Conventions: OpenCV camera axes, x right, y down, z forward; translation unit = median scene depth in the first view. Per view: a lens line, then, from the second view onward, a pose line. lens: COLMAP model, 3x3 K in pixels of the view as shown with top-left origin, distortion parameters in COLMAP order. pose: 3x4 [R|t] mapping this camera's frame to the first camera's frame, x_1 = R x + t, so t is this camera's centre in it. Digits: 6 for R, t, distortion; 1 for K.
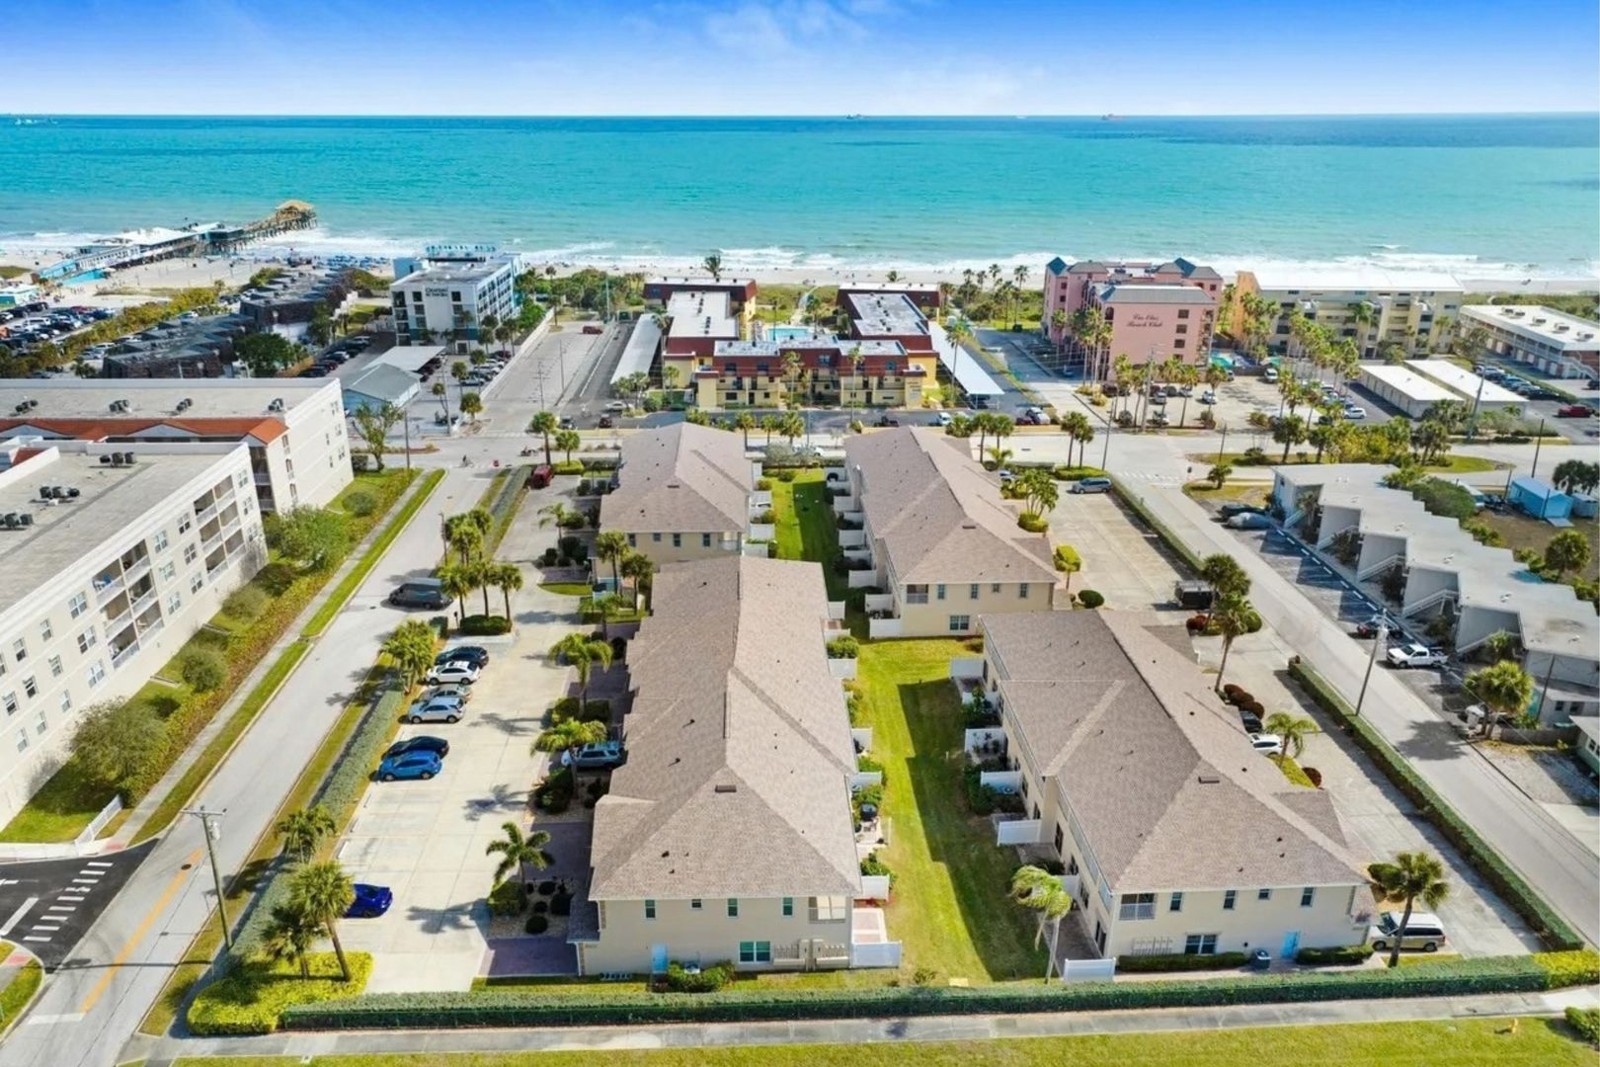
lens RADIAL K [[1089.7, 0, 758.7], [0, 1089.7, 607.6], [0, 0, 1]] dist [-0.016056, 0.000165]
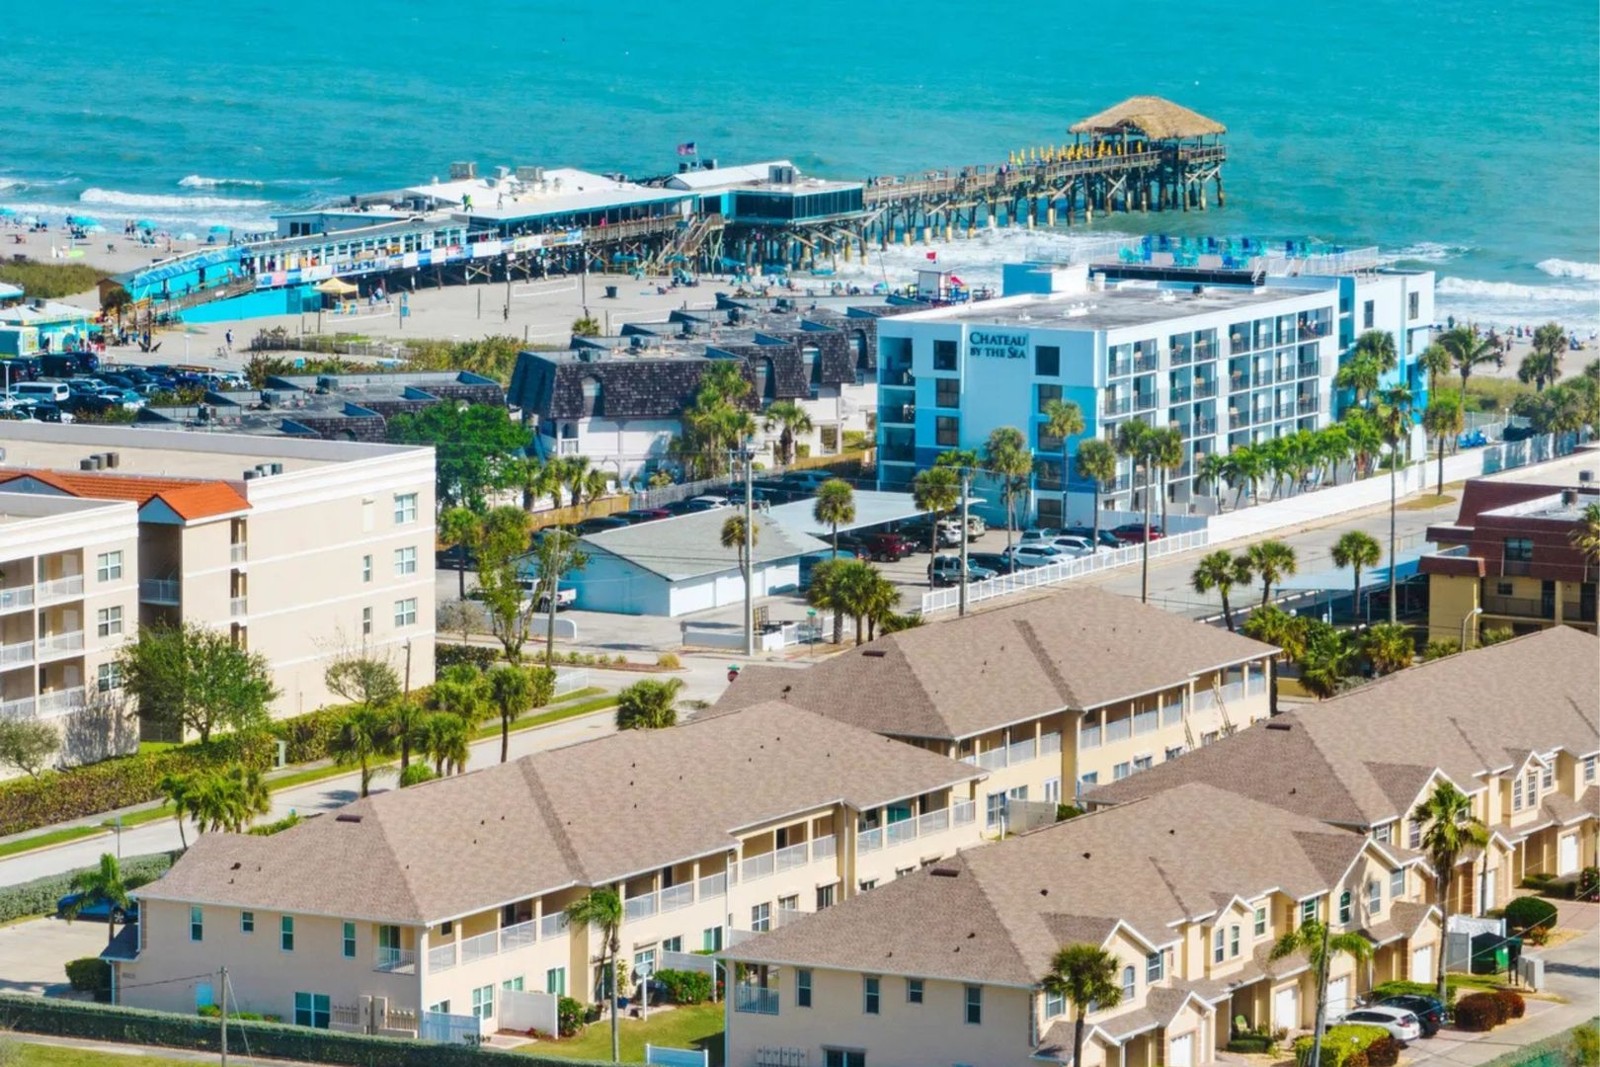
lens RADIAL K [[7632.0, 0, 800.0], [0, 7632.0, 533.5], [0, 0, 1]] dist [0.157880, 8.974190]
pose [[0.857036, 0.054258, -0.512392, 0.996118], [-0.208642, 0.945809, -0.248825, 0.420404], [0.471124, 0.320158, 0.821913, -1.095226]]
